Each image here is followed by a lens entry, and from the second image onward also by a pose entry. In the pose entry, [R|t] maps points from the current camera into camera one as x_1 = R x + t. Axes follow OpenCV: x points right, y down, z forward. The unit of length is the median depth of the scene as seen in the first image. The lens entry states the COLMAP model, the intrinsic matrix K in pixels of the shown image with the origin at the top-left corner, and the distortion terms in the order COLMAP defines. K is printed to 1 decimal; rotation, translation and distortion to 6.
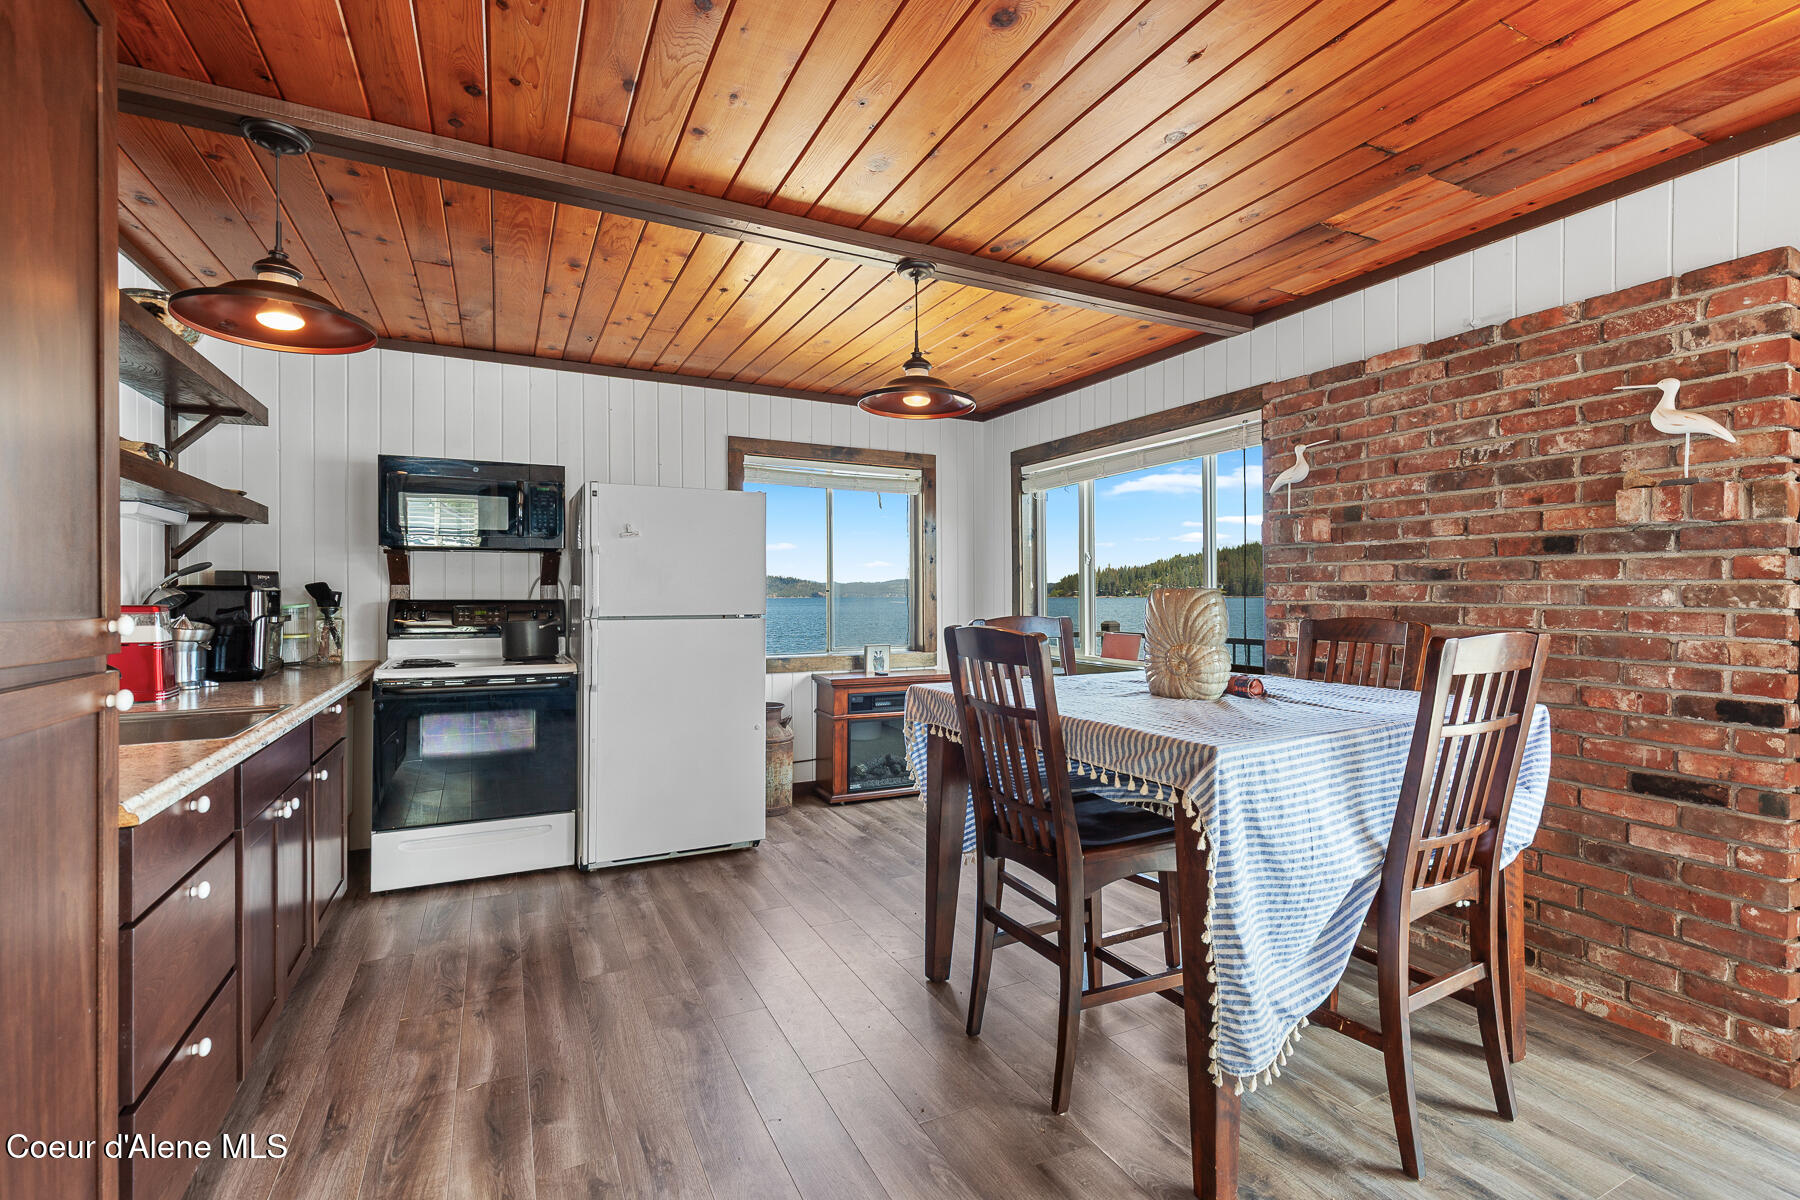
lens RADIAL K [[807.6, 0, 909.2], [0, 807.6, 592.6], [0, 0, 1]] dist [0.006446, -0.001690]
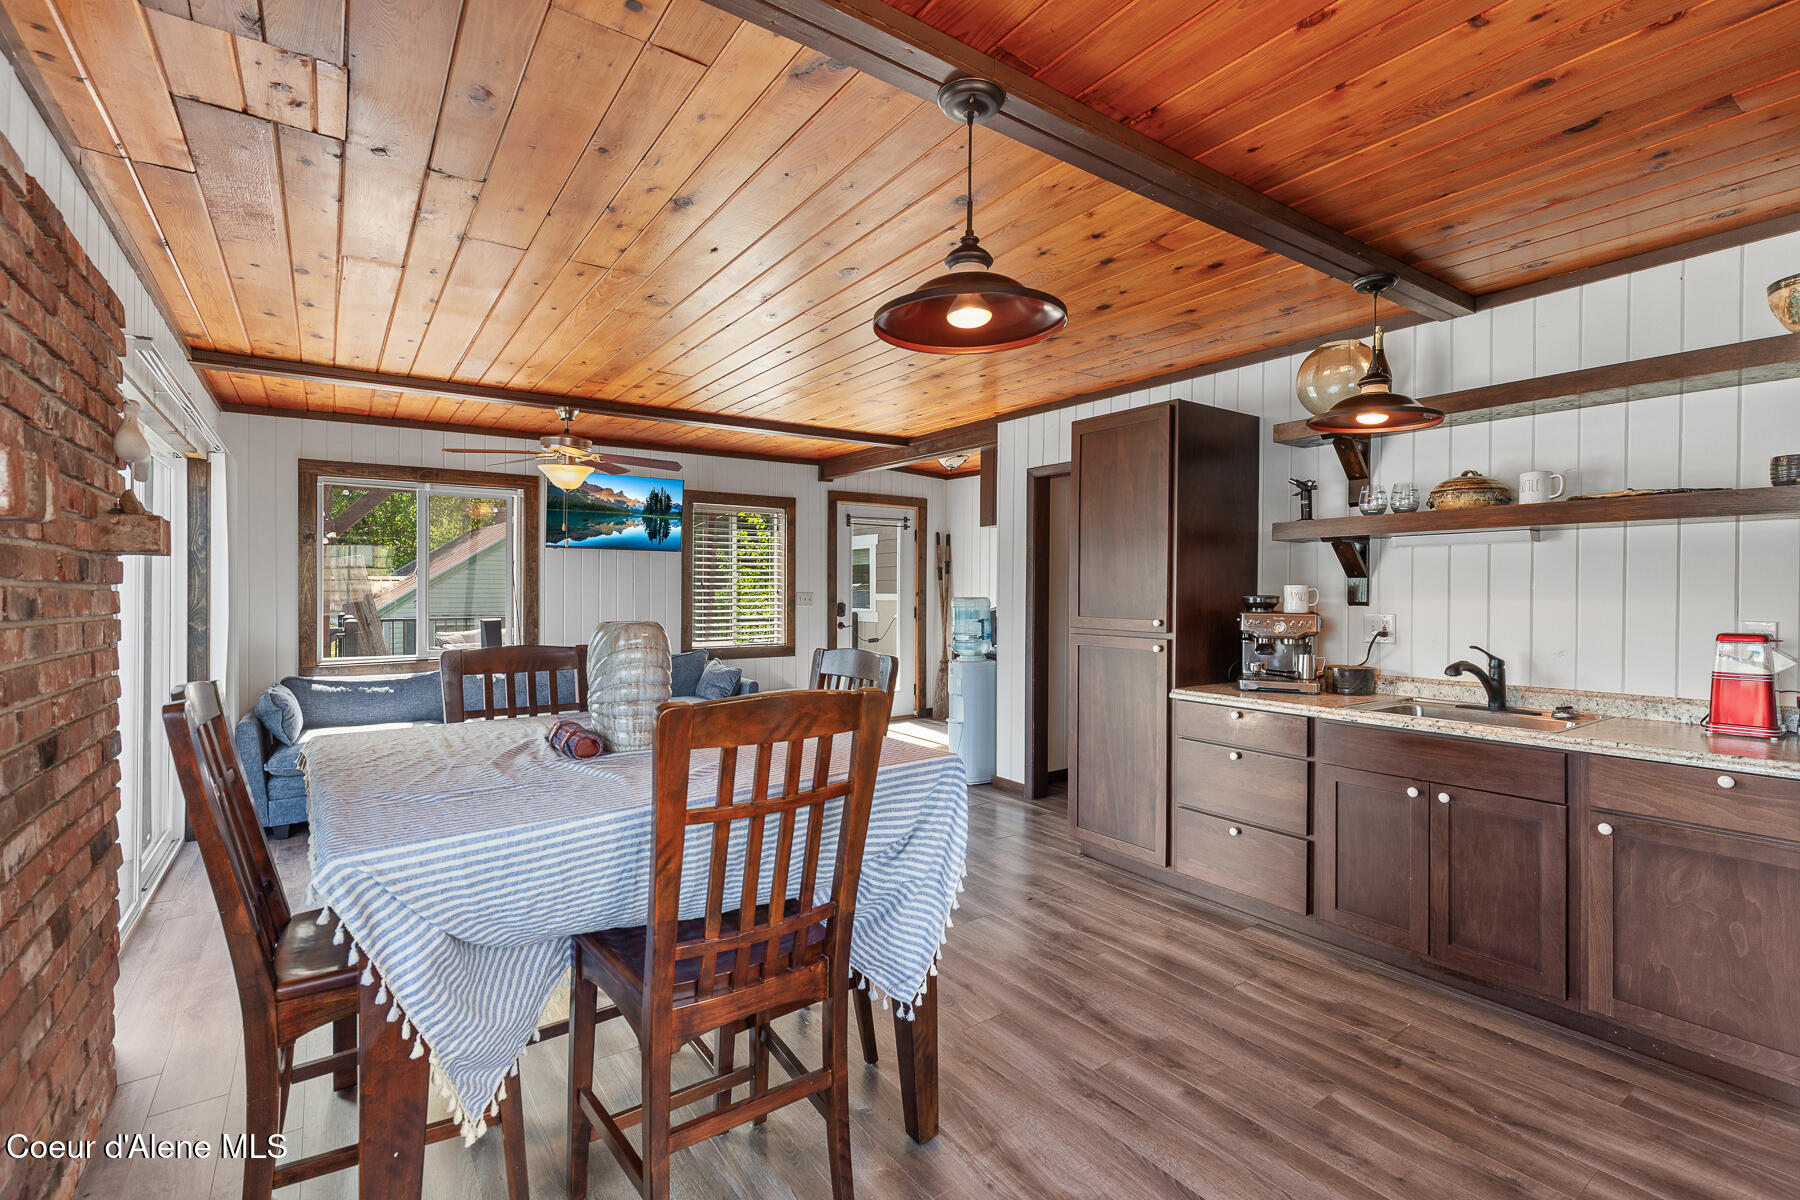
lens RADIAL K [[807.6, 0, 904.7], [0, 807.6, 594.8], [0, 0, 1]] dist [0.006446, -0.001690]
pose [[-0.988440, 0.000900, -0.151613, 0.147900], [0.000065, 0.999985, 0.005512, -0.031336], [0.151615, 0.005439, -0.988425, 1.556376]]
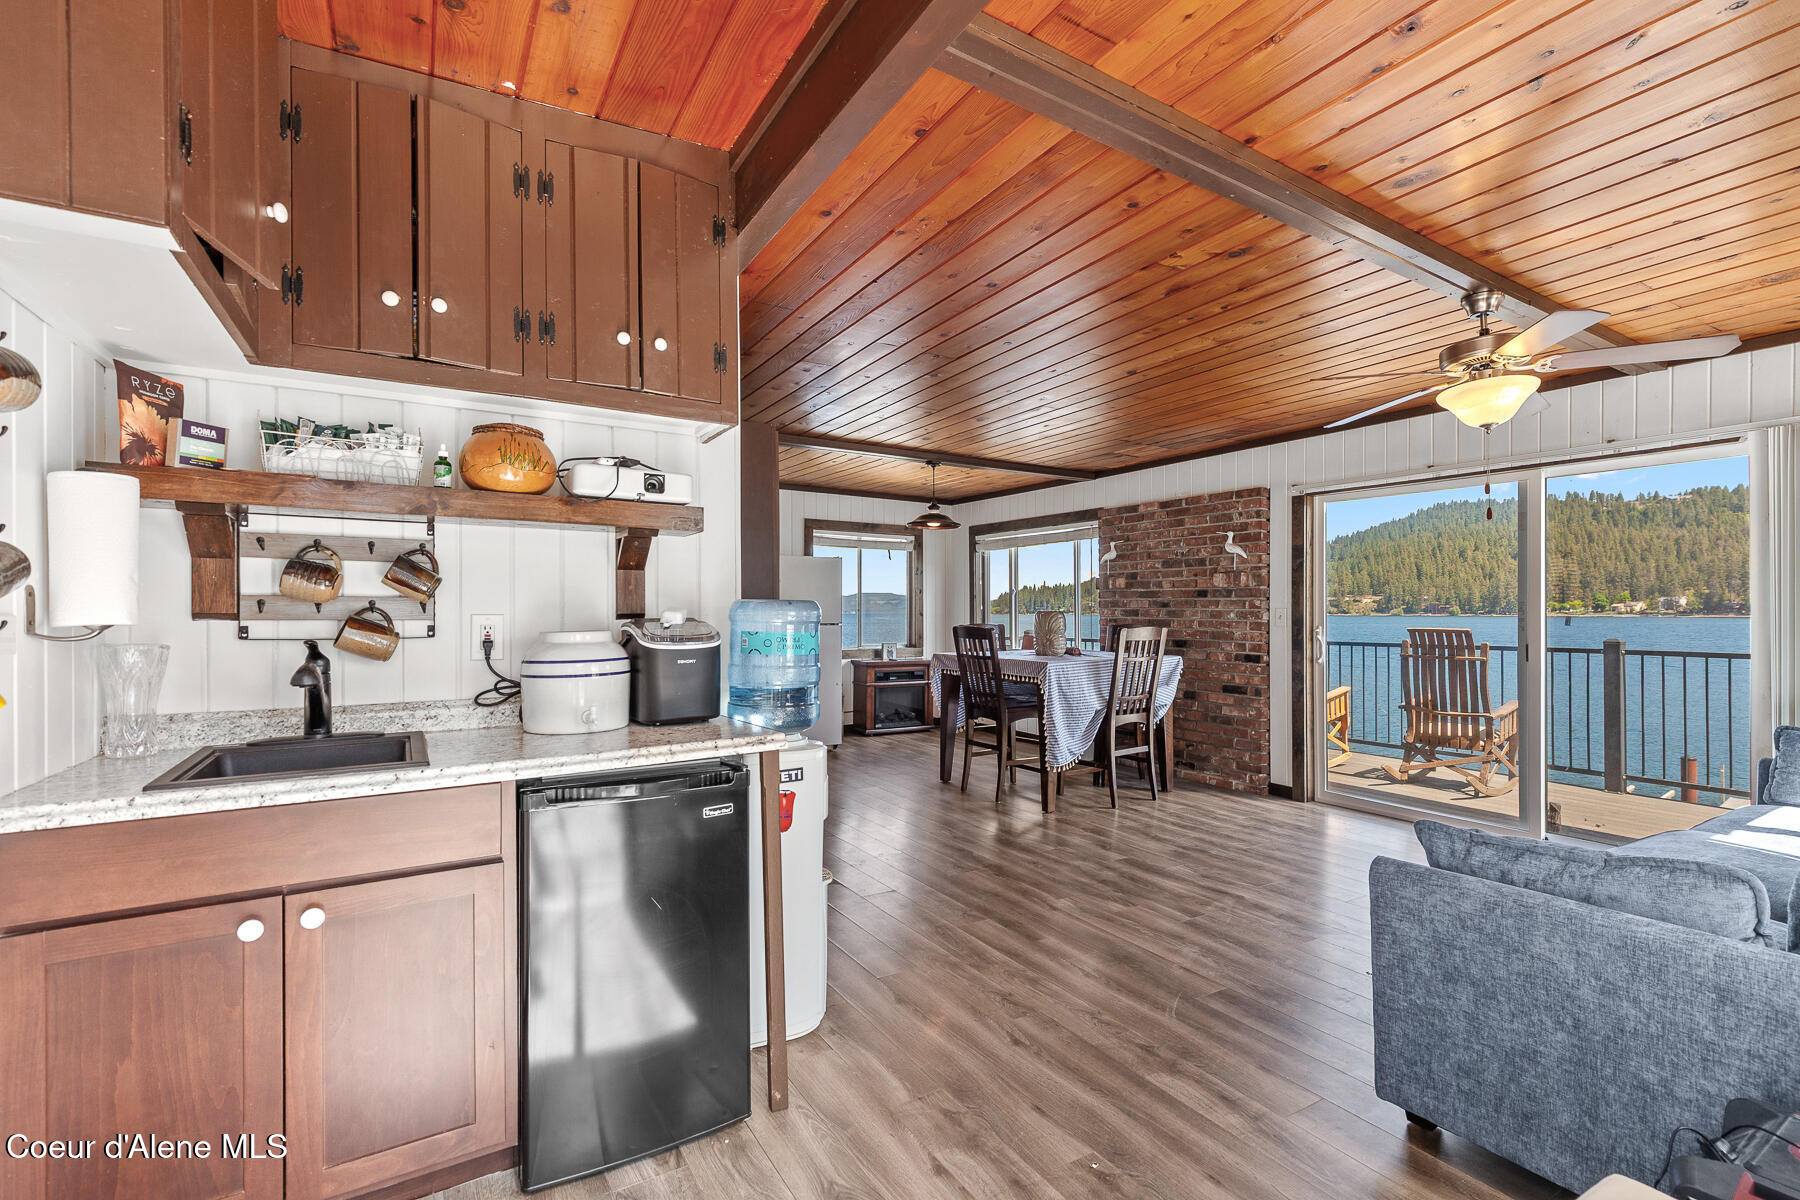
lens RADIAL K [[807.6, 0, 925.9], [0, 807.6, 604.2], [0, 0, 1]] dist [0.006446, -0.001690]
pose [[0.995340, 0.002838, 0.096384, -0.214878], [-0.002416, 0.999987, -0.004496, -0.012321], [-0.096395, 0.004242, 0.995334, -1.128578]]
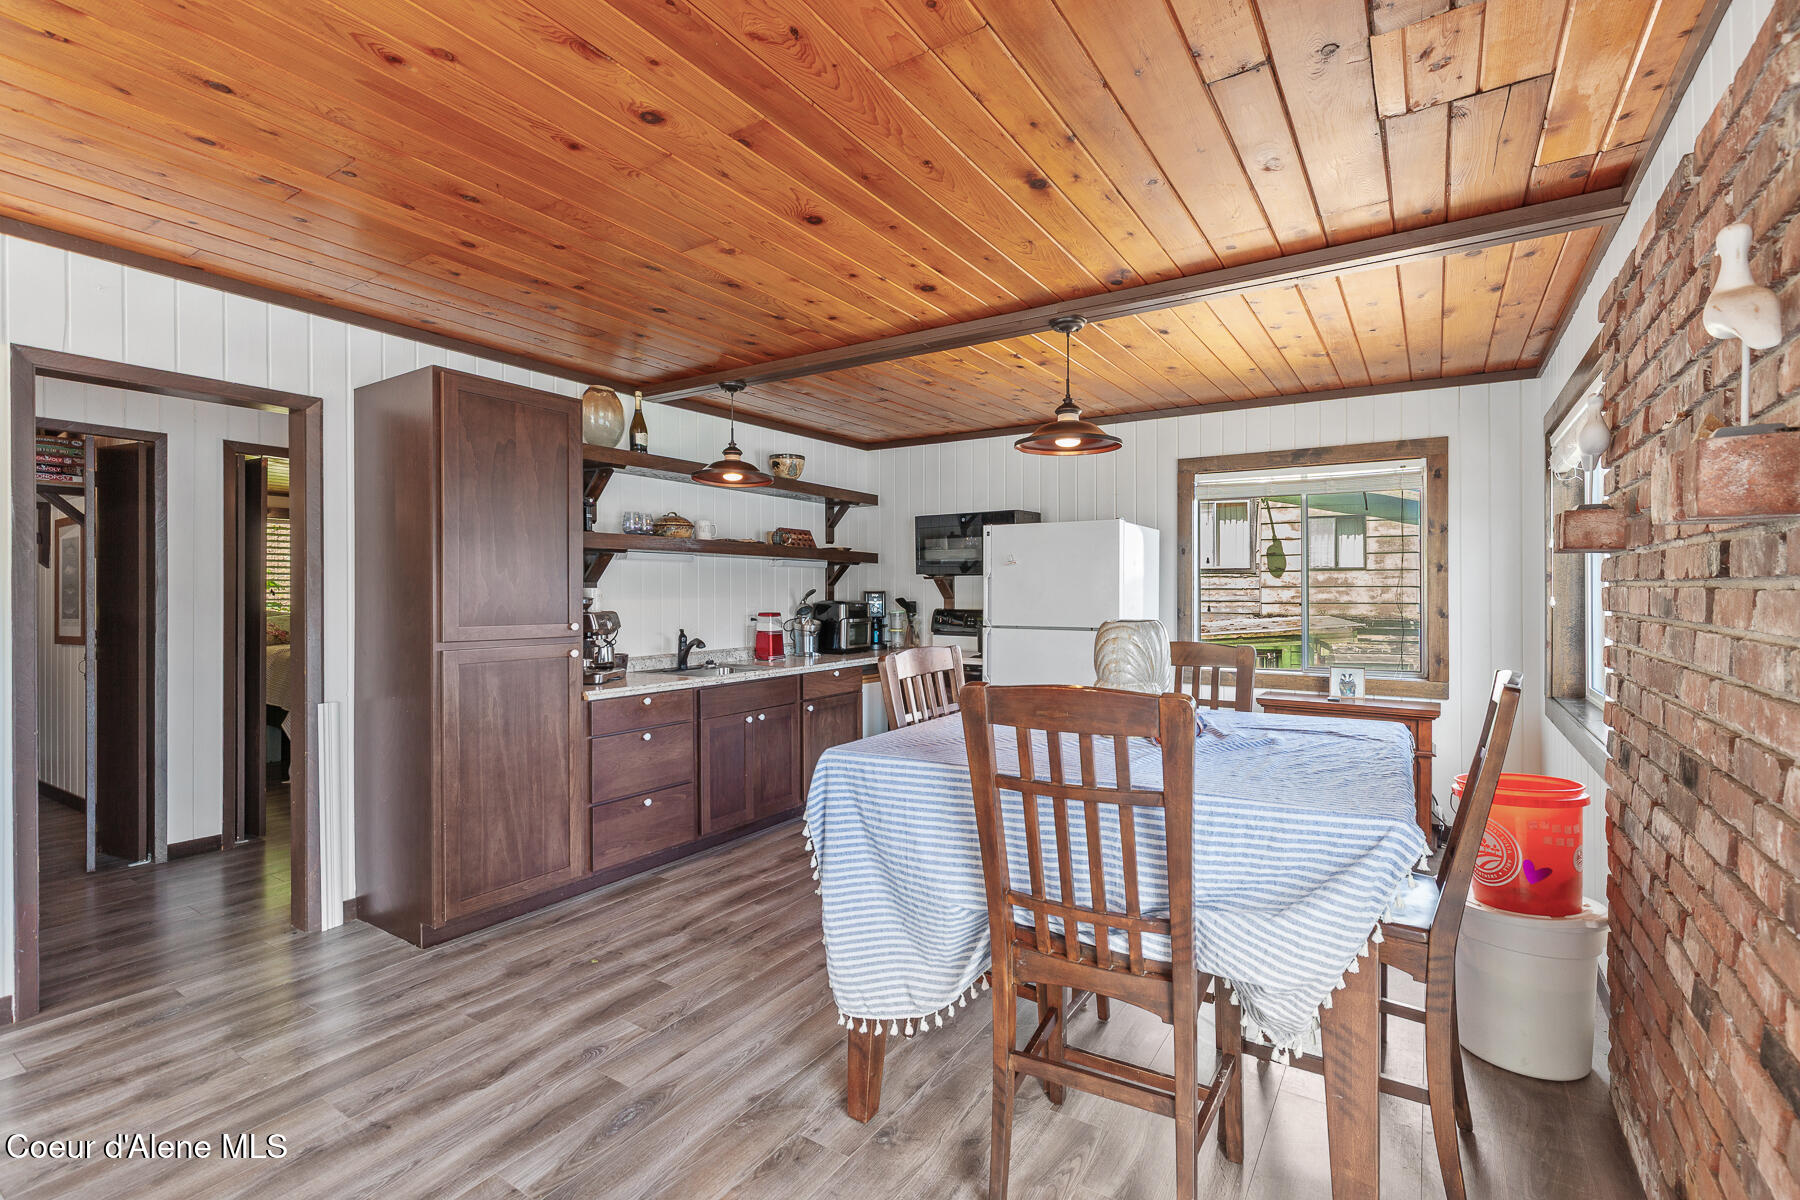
lens RADIAL K [[807.6, 0, 904.3], [0, 807.6, 597.7], [0, 0, 1]] dist [0.006446, -0.001690]
pose [[0.501148, 0.006908, -0.865334, 0.837064], [0.001068, 0.999962, 0.008601, -0.033555], [0.865361, -0.005235, 0.501121, 0.244610]]
